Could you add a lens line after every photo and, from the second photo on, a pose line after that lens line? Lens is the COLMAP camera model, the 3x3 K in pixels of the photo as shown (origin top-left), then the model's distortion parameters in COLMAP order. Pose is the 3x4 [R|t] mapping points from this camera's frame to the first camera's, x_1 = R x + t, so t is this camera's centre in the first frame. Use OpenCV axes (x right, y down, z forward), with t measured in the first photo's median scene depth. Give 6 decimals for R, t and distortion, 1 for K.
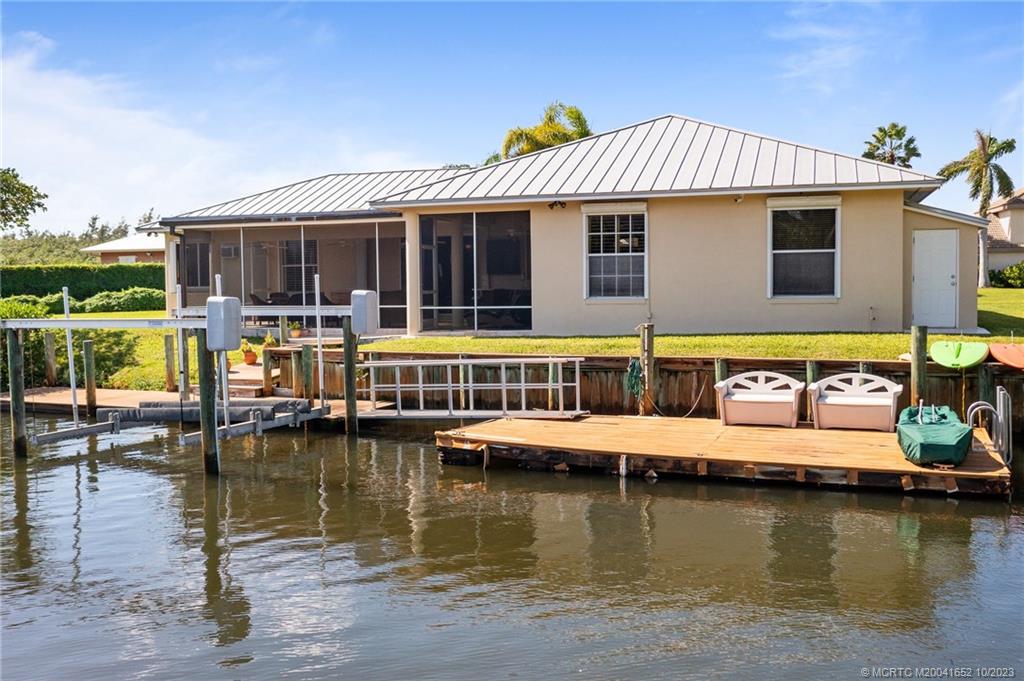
lens RADIAL K [[1039.2, 0, 512.0], [0, 1039.2, 340.5], [0, 0, 1]] dist [-0.013444, -0.020320]
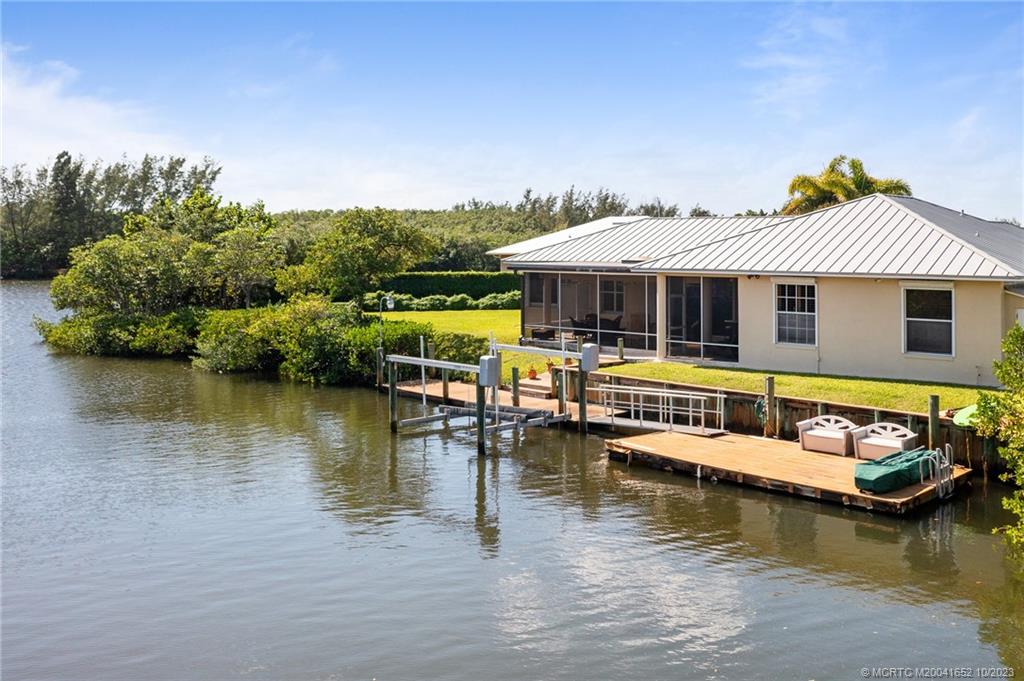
lens RADIAL K [[1039.2, 0, 512.0], [0, 1039.2, 340.5], [0, 0, 1]] dist [-0.013444, -0.020320]
pose [[0.917445, 0.049613, -0.394757, 0.318643], [-0.032584, 0.998231, 0.049732, -0.109312], [0.396526, -0.032763, 0.917439, -0.433621]]
